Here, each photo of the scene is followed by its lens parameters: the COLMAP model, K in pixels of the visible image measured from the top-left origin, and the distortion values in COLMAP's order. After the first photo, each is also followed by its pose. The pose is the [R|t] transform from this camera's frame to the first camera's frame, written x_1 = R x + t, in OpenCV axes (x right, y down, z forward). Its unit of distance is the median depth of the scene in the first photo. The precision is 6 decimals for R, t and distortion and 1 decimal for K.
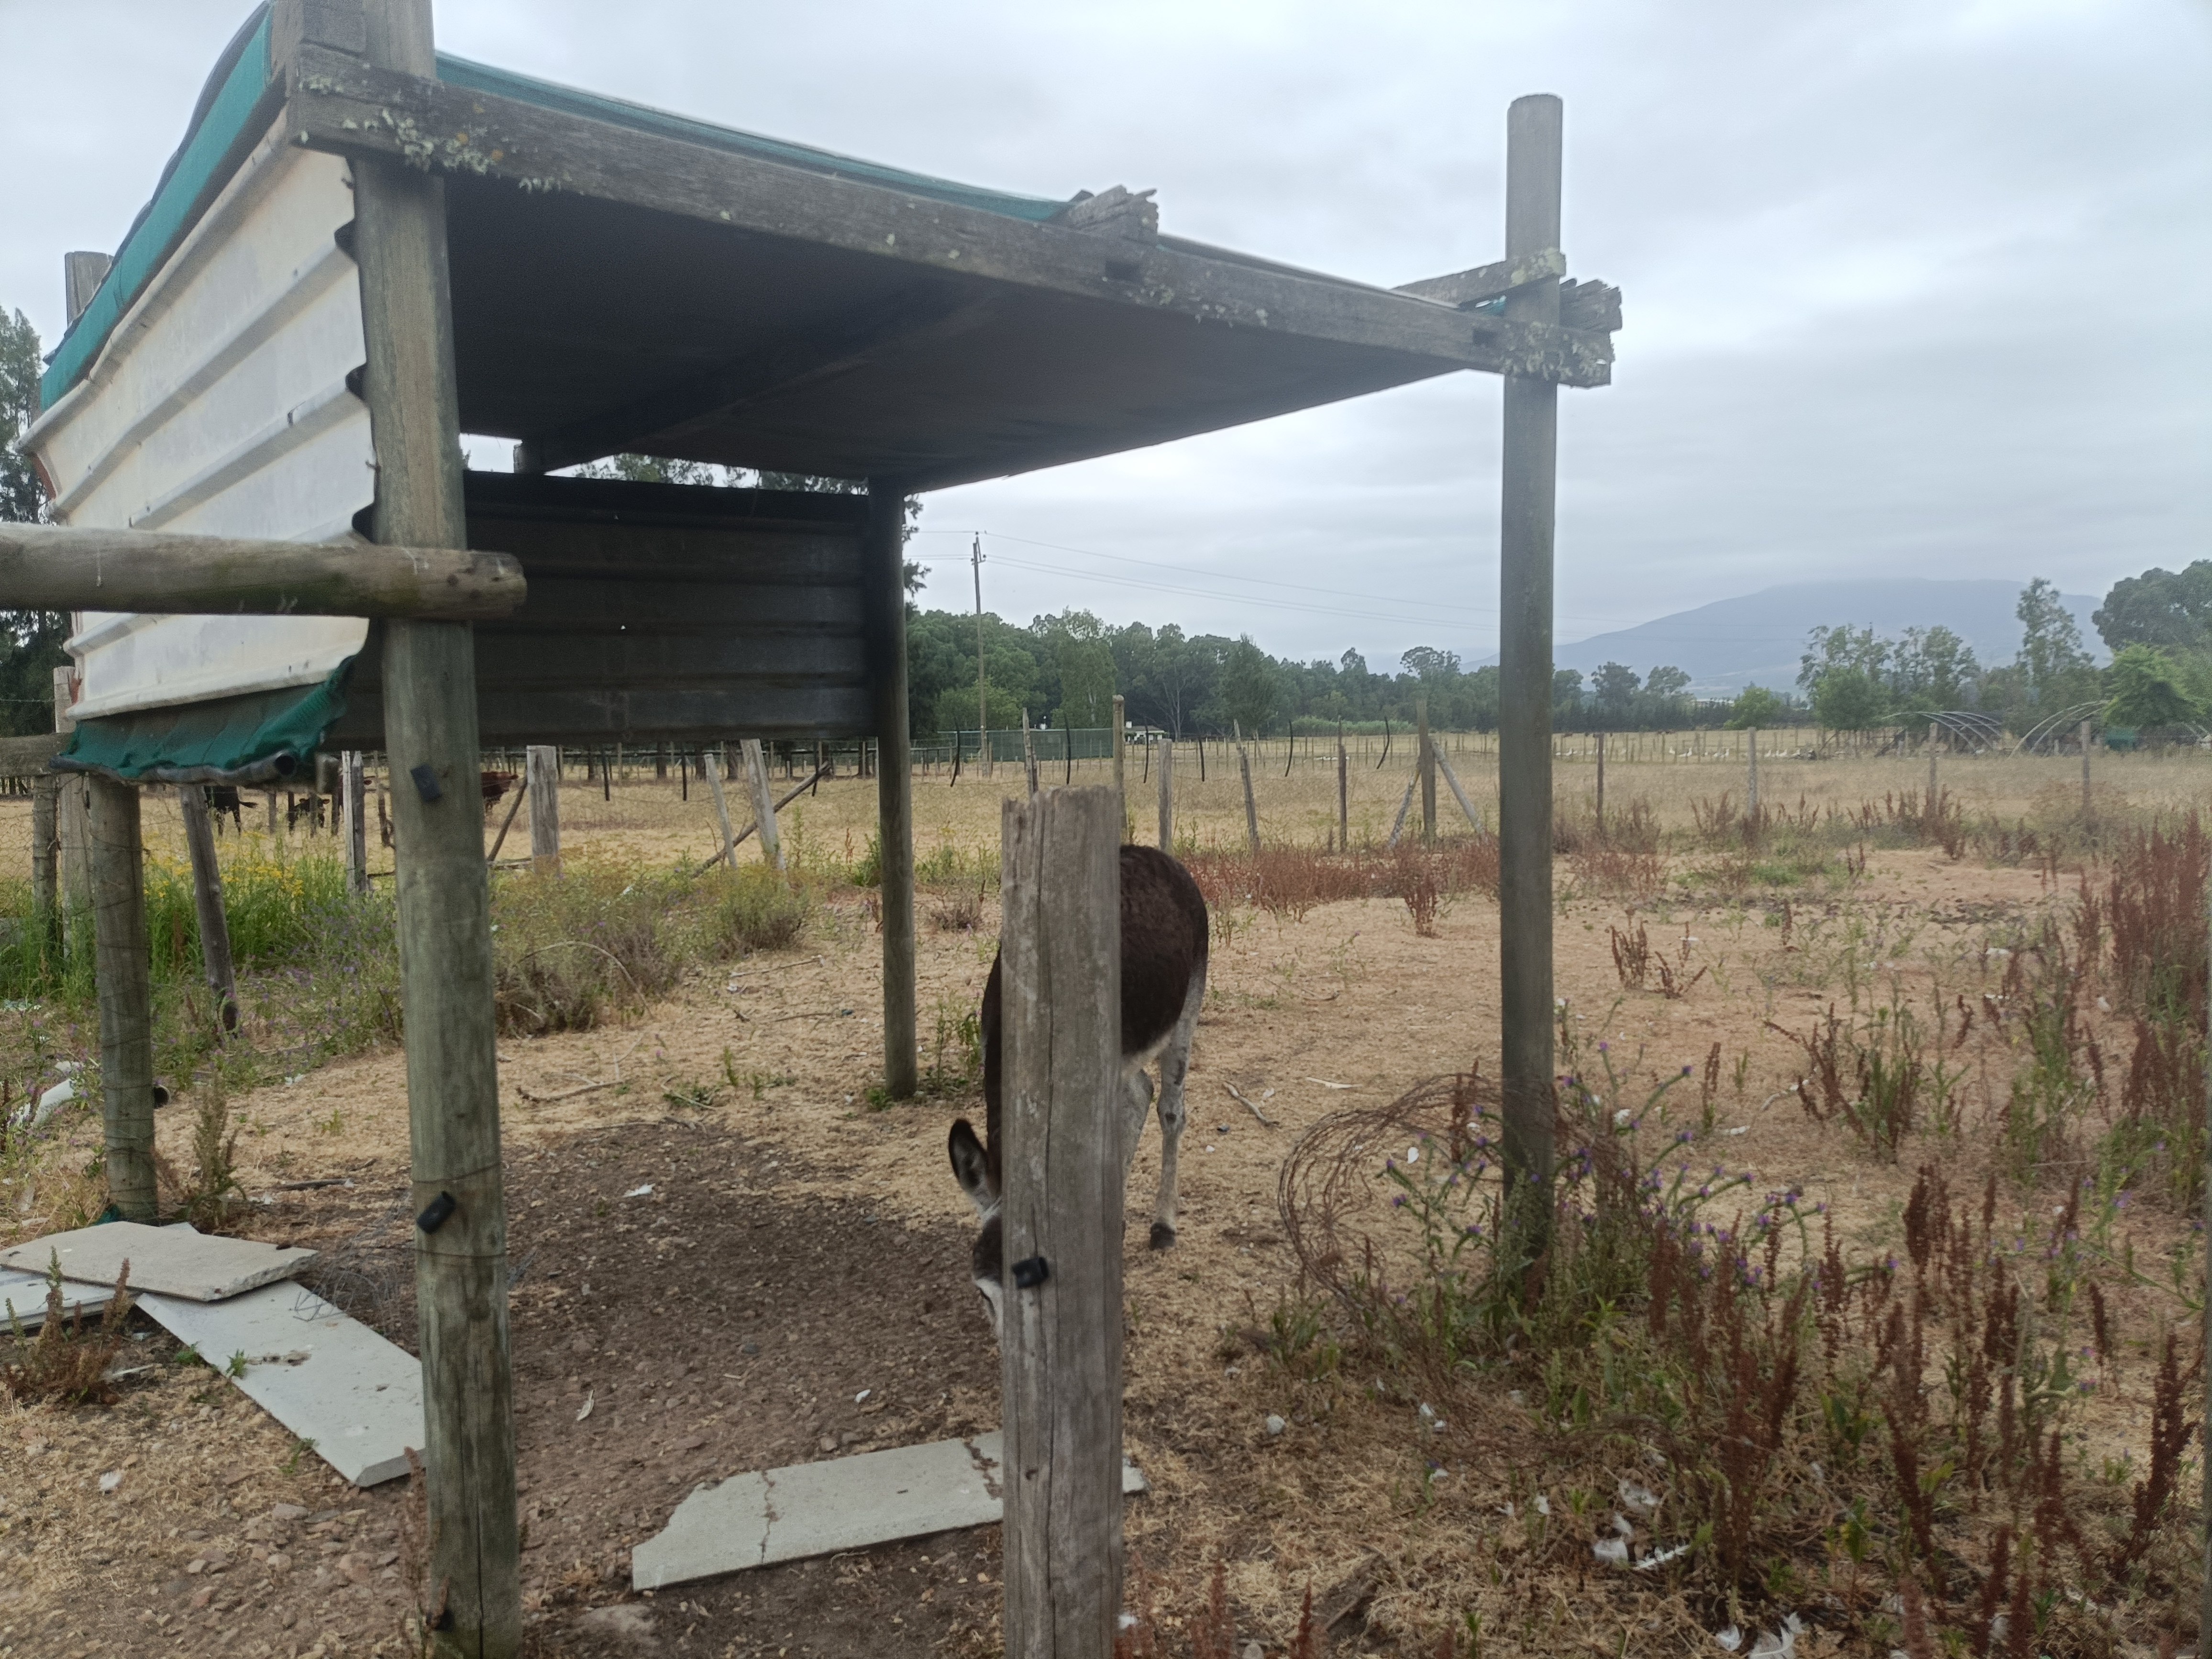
lens RADIAL K [[1591.5, 0, 1105.5], [0, 1591.5, 828.0], [0, 0, 1]] dist [0.035859, -0.022371]
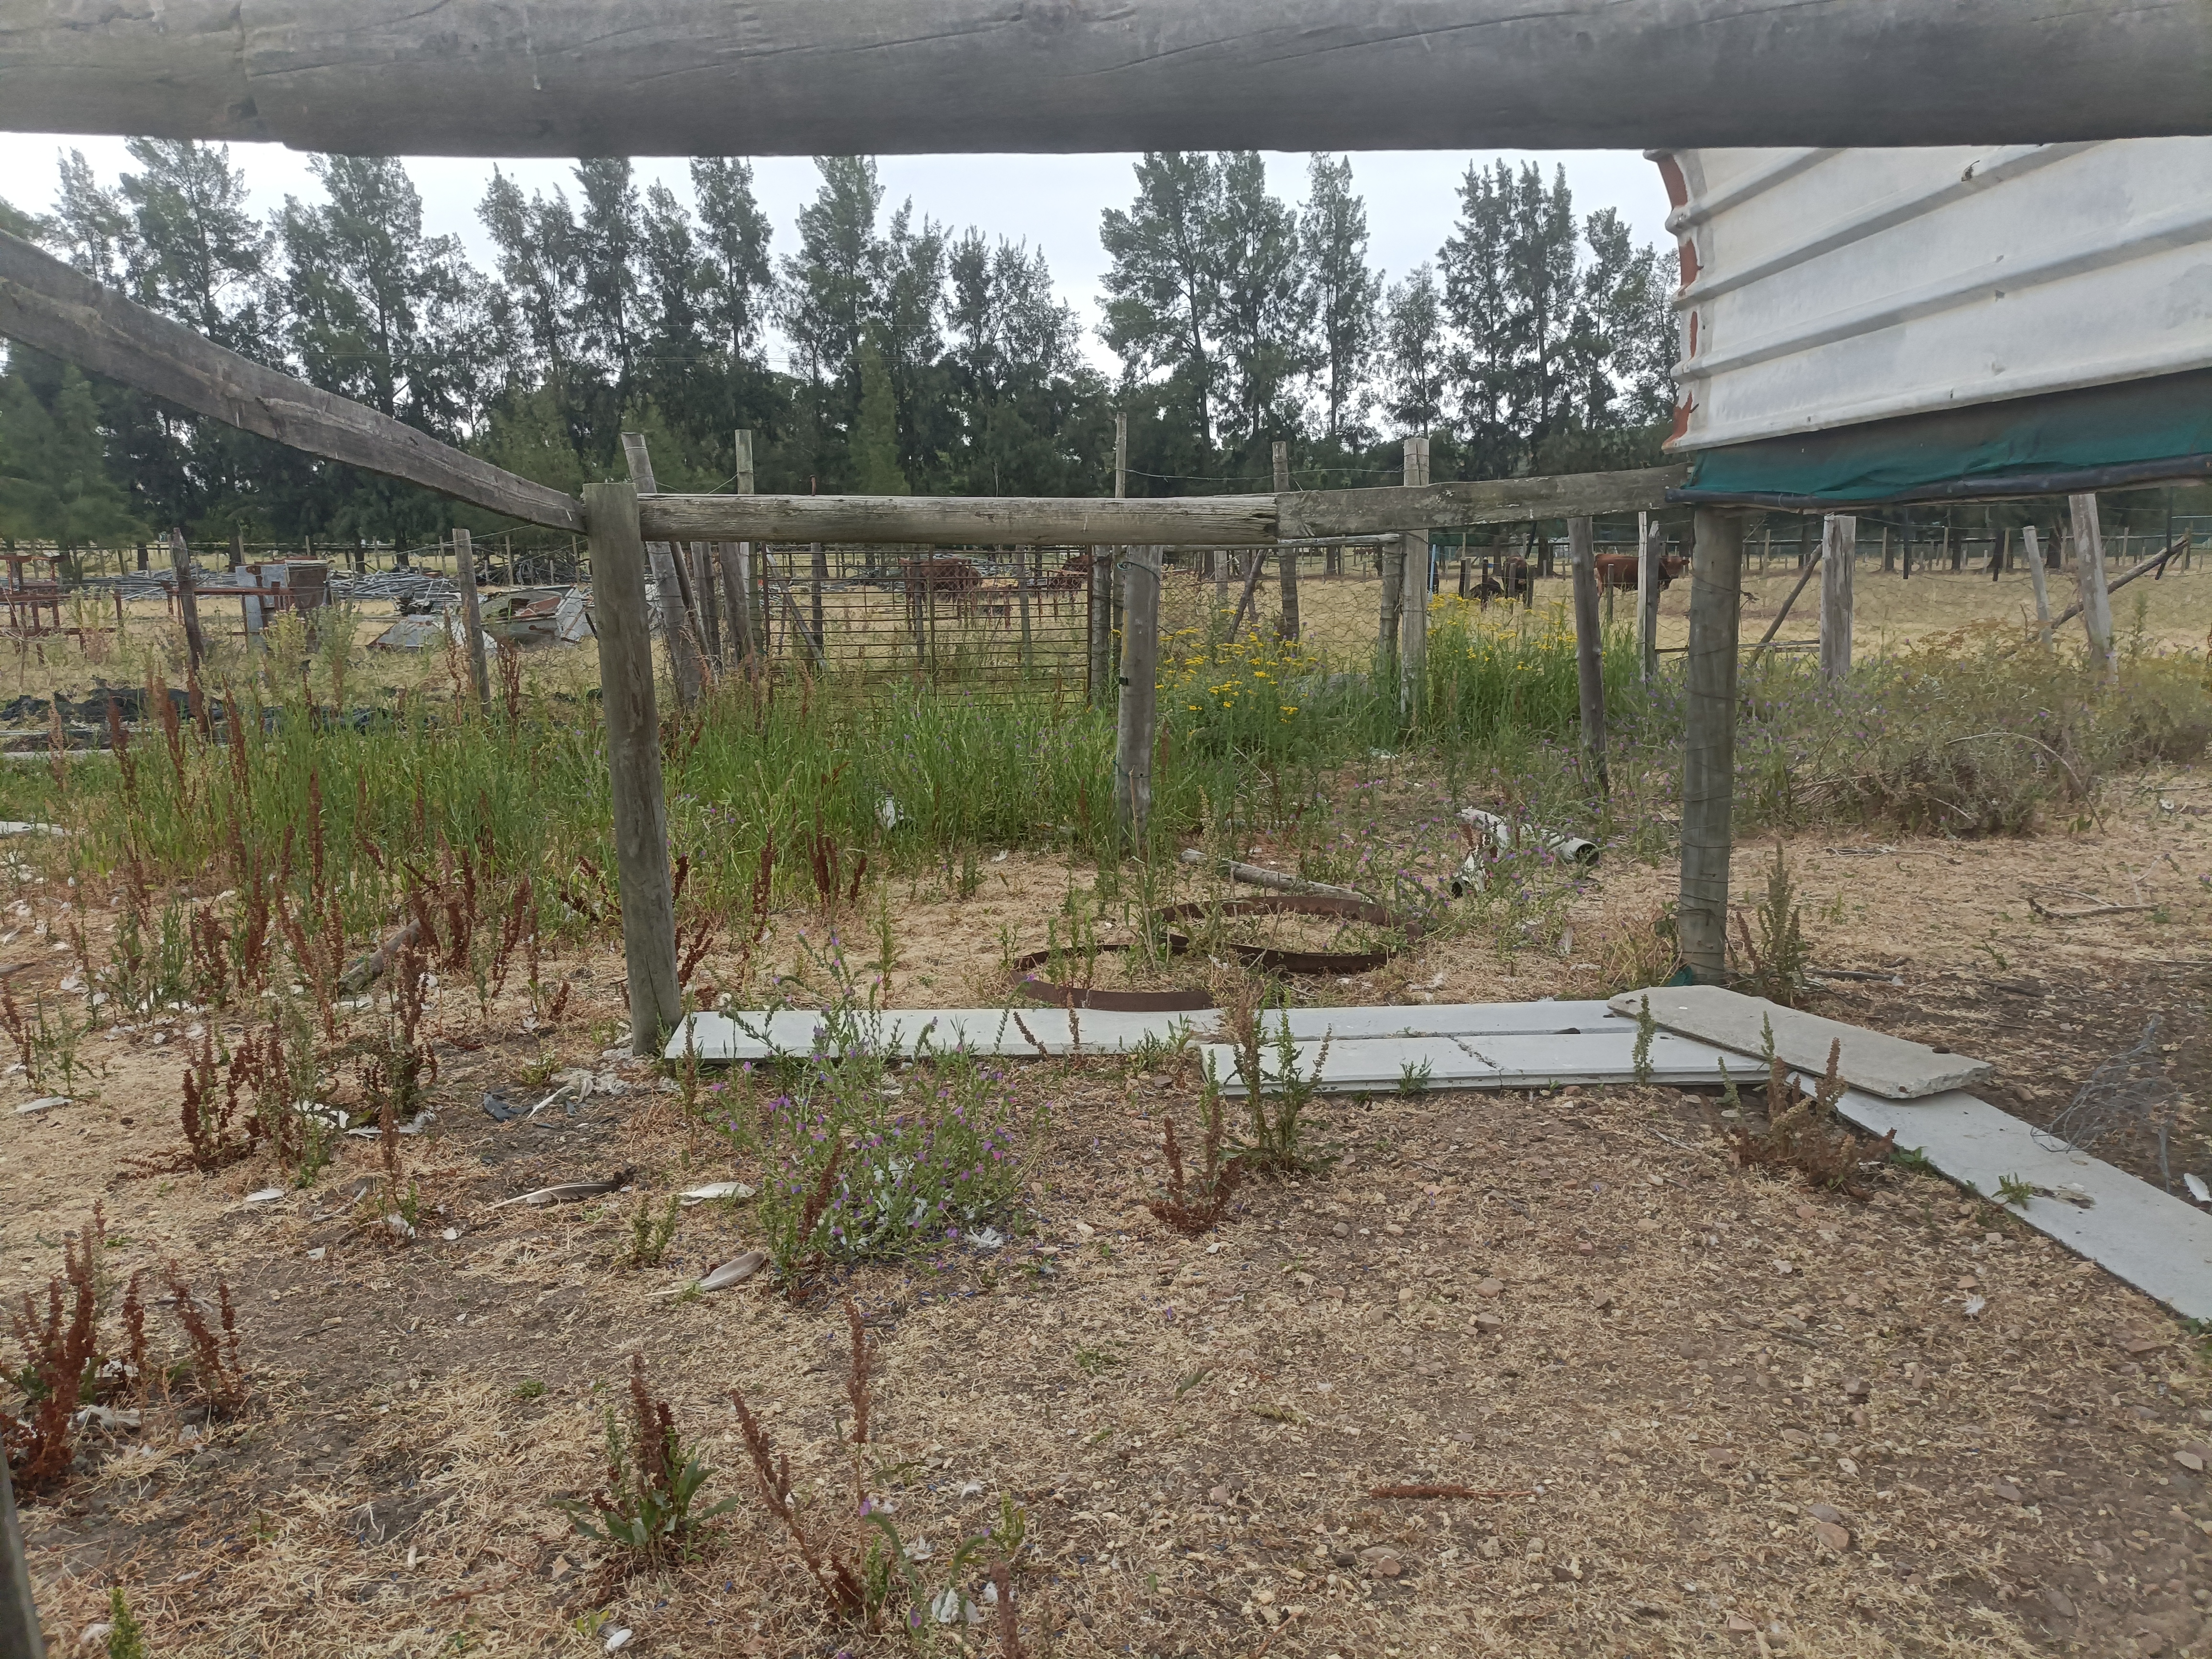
lens RADIAL K [[1591.5, 0, 1092.0], [0, 1591.5, 829.4], [0, 0, 1]] dist [0.035859, -0.022371]
pose [[0.795326, 0.112065, -0.595733, -0.099929], [-0.035551, 0.989694, 0.138712, 0.010044], [0.605139, -0.089142, 0.791114, 0.011430]]
